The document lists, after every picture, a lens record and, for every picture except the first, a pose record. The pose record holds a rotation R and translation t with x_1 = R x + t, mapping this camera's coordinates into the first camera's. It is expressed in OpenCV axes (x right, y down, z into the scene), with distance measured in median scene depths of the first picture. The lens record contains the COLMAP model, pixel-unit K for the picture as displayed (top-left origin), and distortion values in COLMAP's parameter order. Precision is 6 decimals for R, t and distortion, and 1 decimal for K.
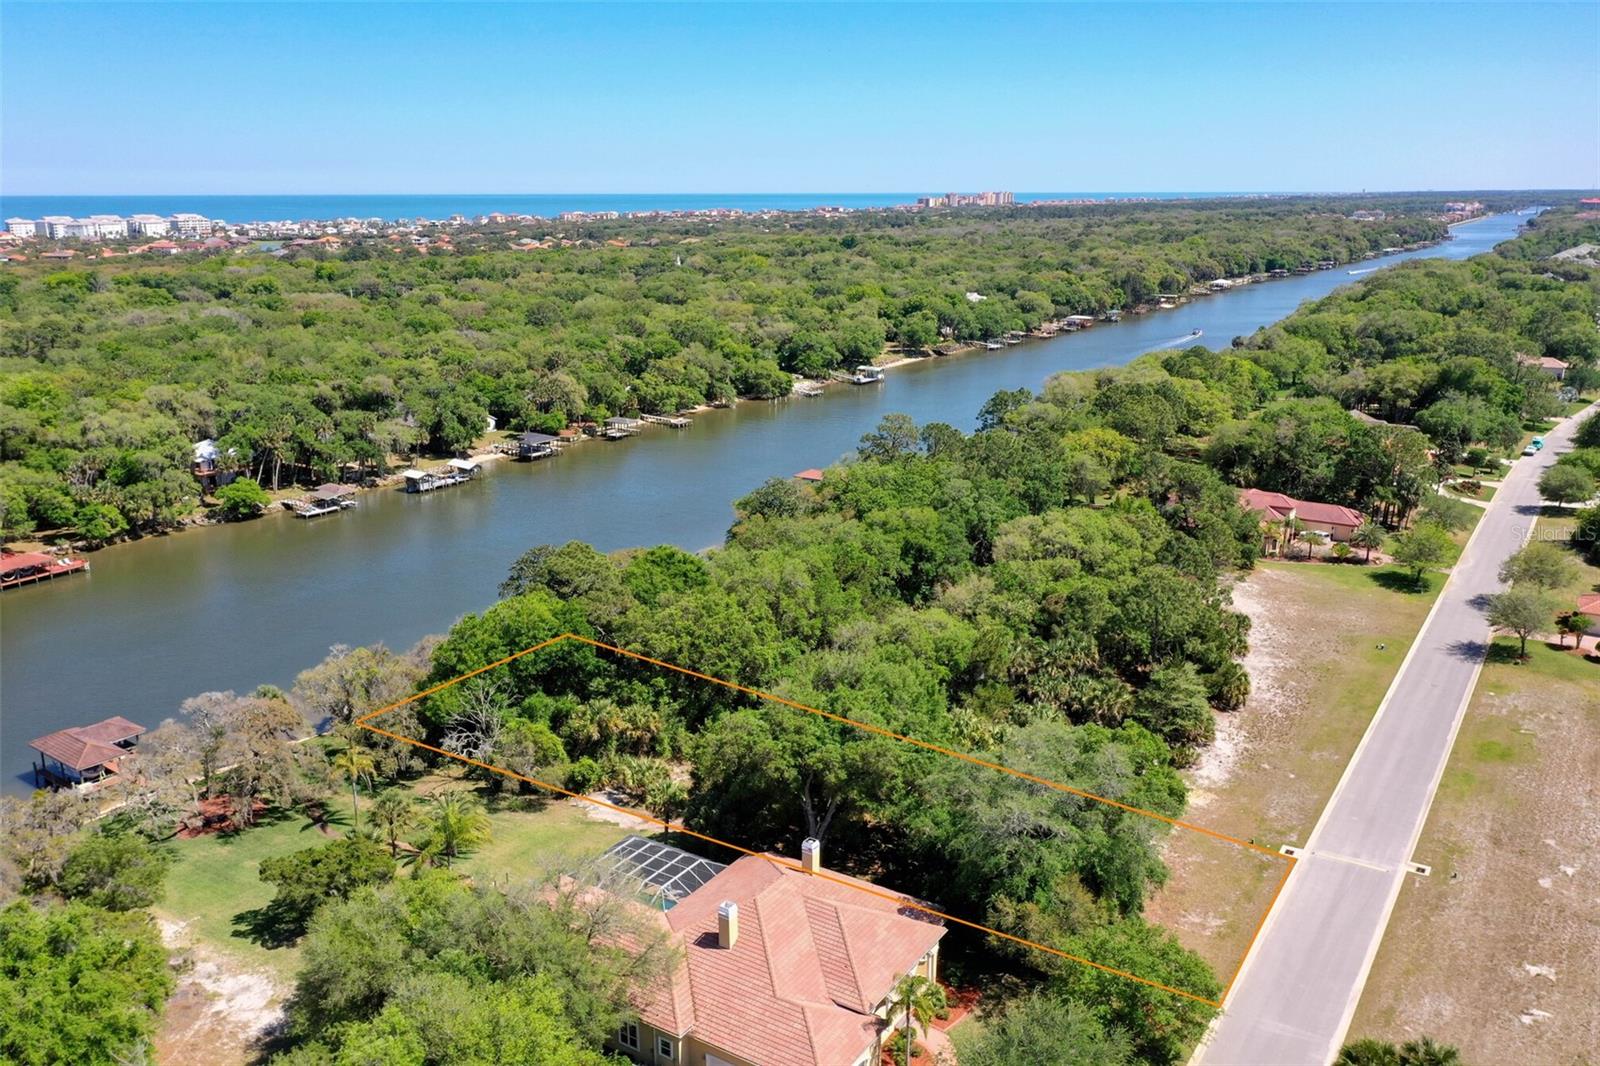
lens RADIAL K [[1270.0, 0, 799.6], [0, 1270.0, 534.2], [0, 0, 1]] dist [0.002914, -0.008648]
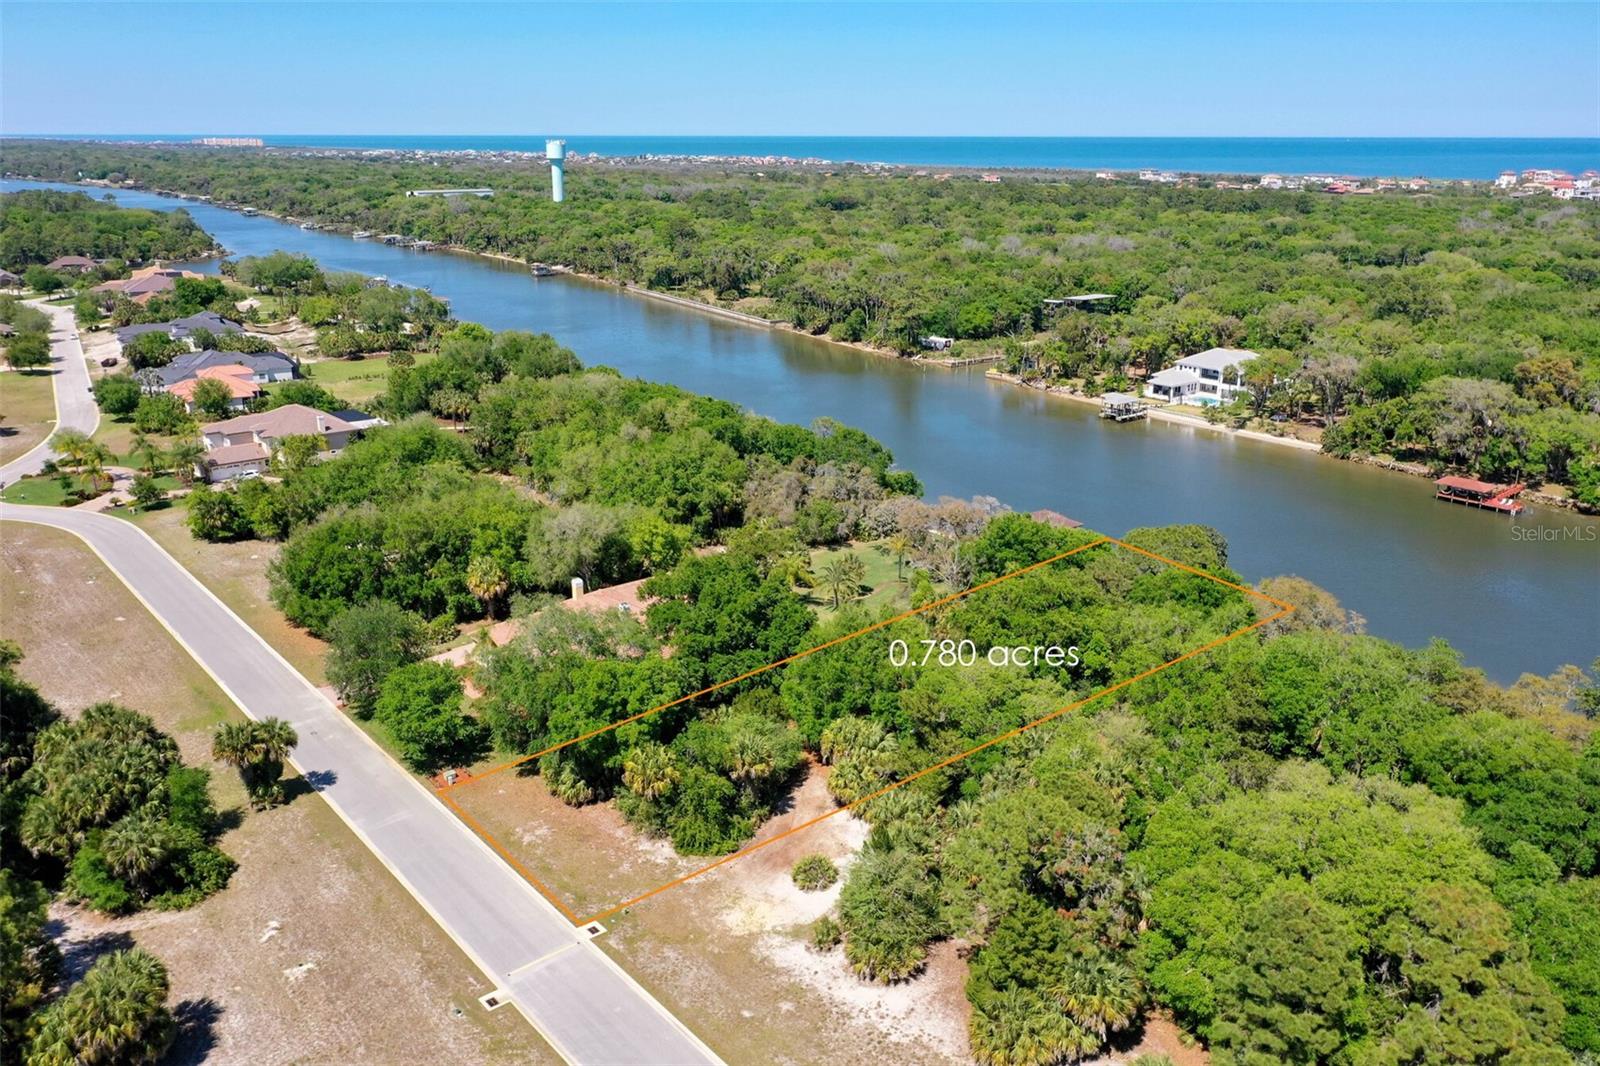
lens RADIAL K [[1270.0, 0, 802.2], [0, 1270.0, 533.4], [0, 0, 1]] dist [0.002914, -0.008648]
pose [[-0.298548, 0.289674, -0.909372, 0.609131], [-0.248626, 0.896322, 0.367141, -0.207816], [0.921441, 0.335703, -0.195575, 0.688314]]
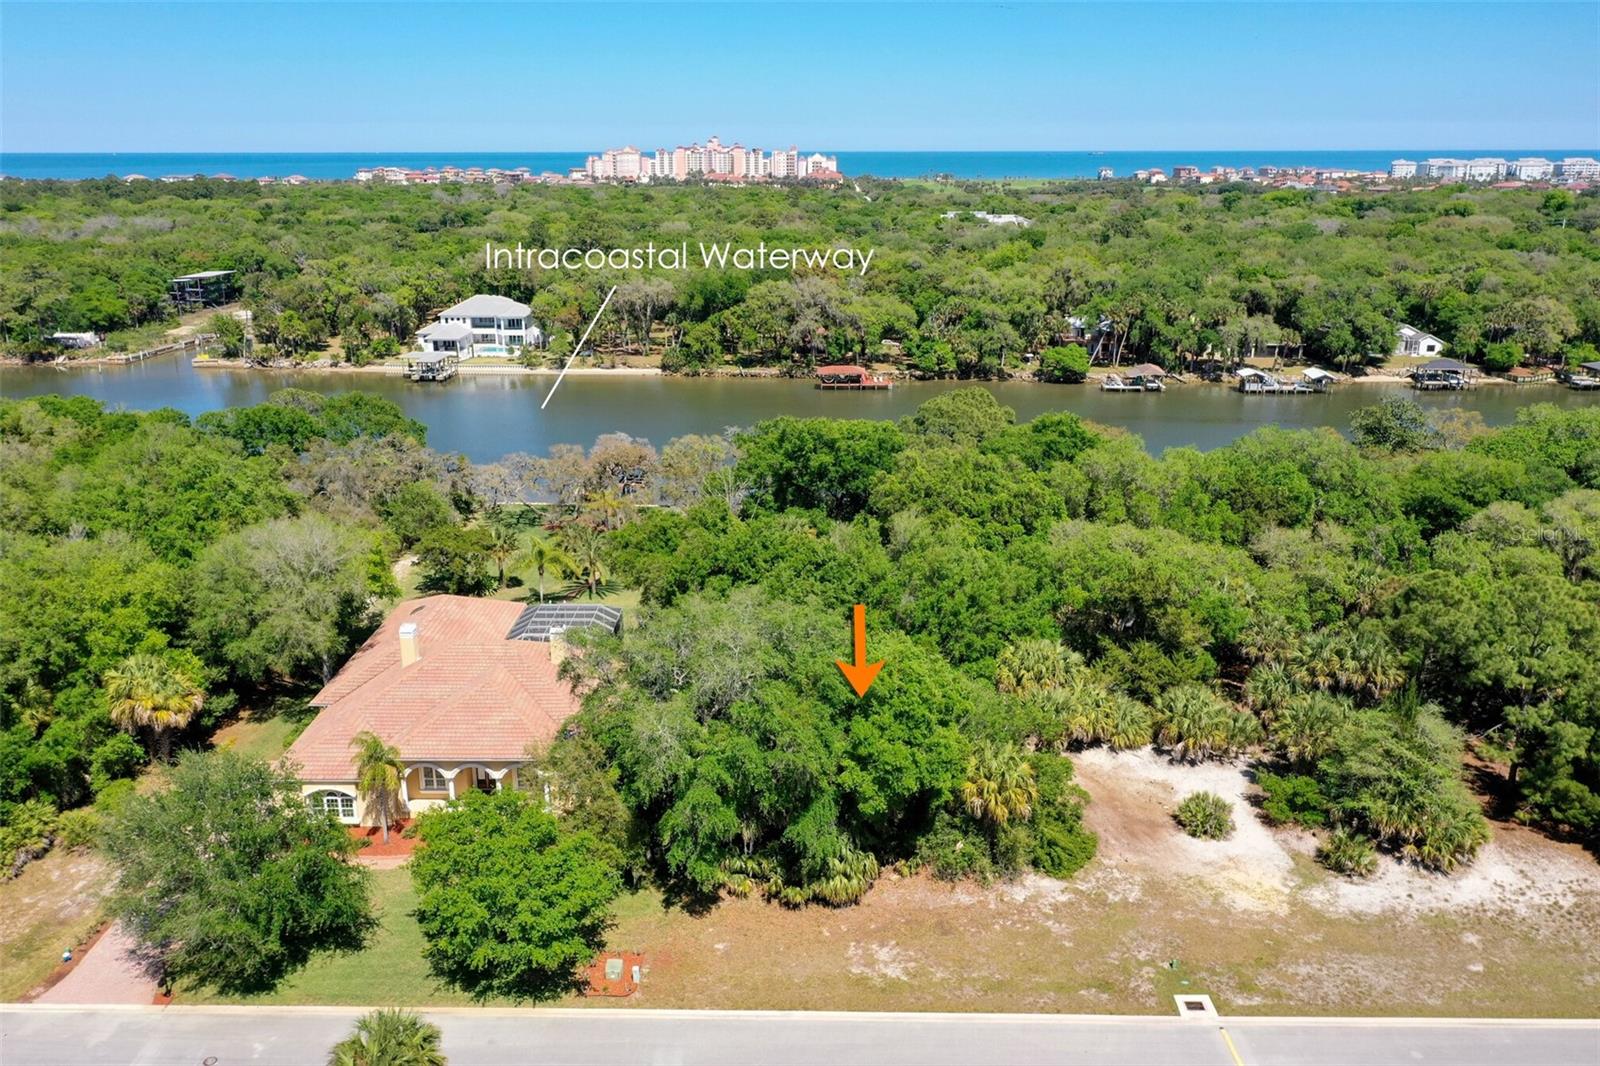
lens RADIAL K [[1270.0, 0, 799.9], [0, 1270.0, 532.9], [0, 0, 1]] dist [0.002914, -0.008648]
pose [[0.530993, 0.247944, -0.810290, 0.398877], [-0.220540, 0.963717, 0.150369, -0.002469], [0.818174, 0.098857, 0.566409, 0.284966]]
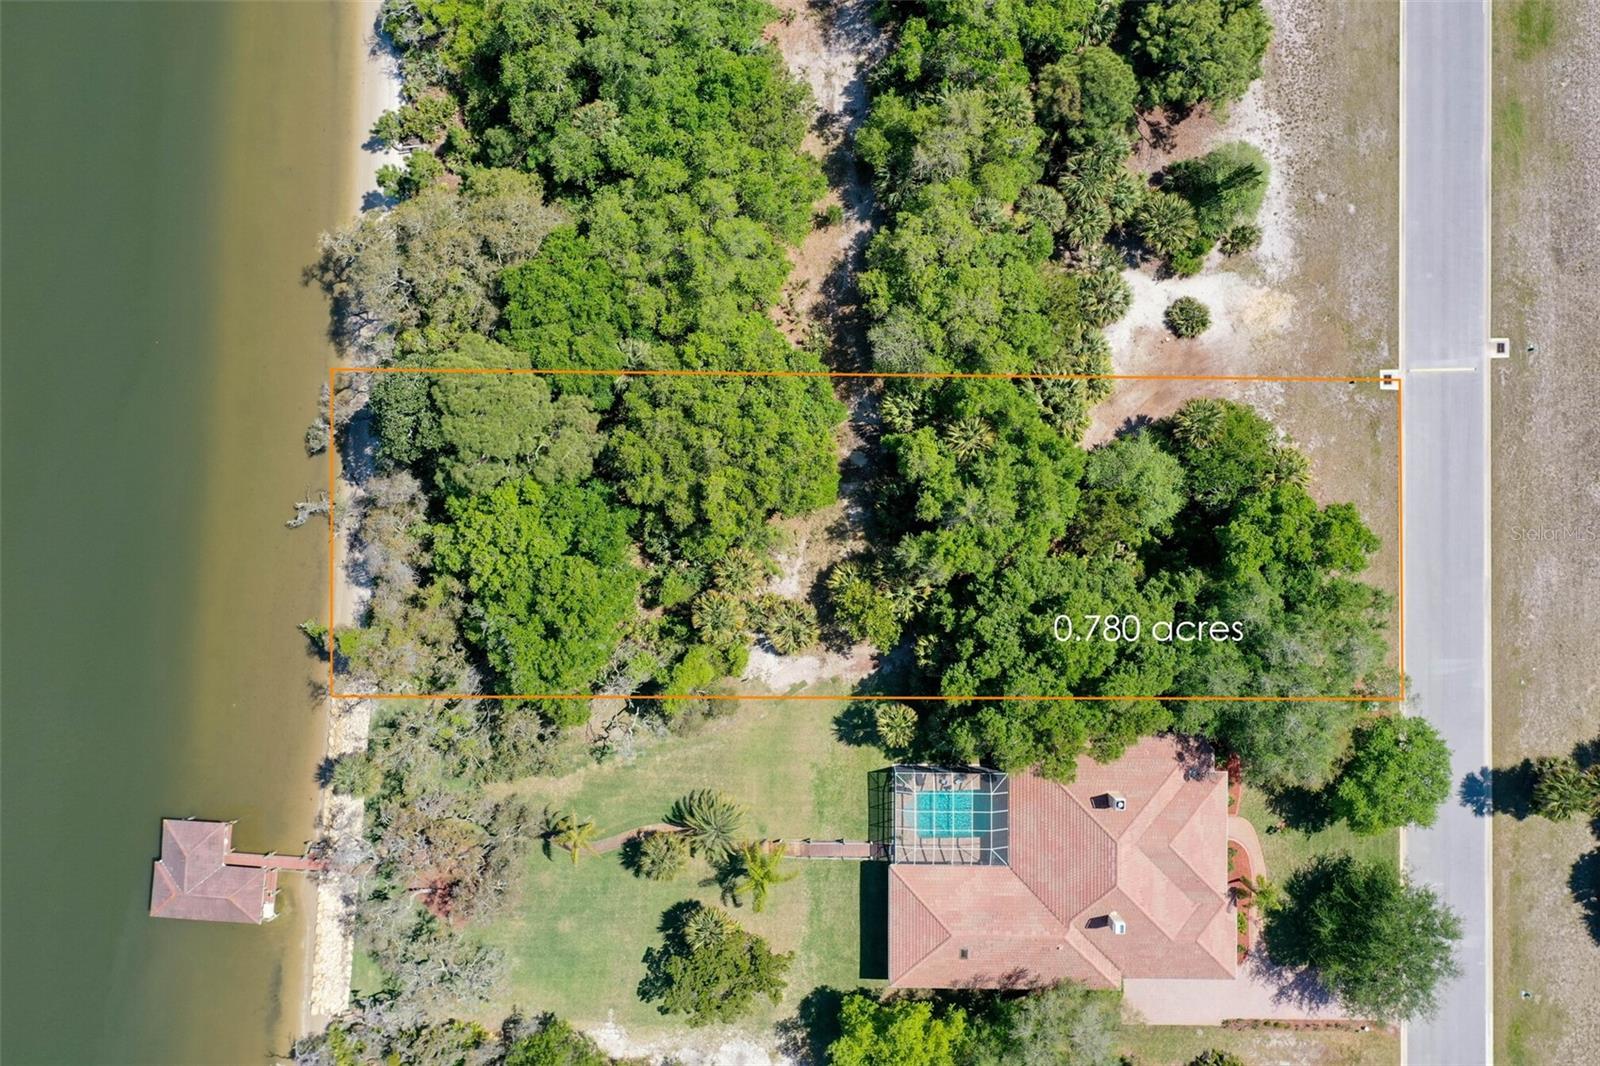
lens RADIAL K [[1270.0, 0, 799.5], [0, 1270.0, 533.5], [0, 0, 1]] dist [0.002914, -0.008648]
pose [[0.840165, -0.541184, -0.035259, -0.029425], [0.183983, 0.223260, 0.957238, -0.457498], [-0.510170, -0.810725, 0.287144, 0.477377]]
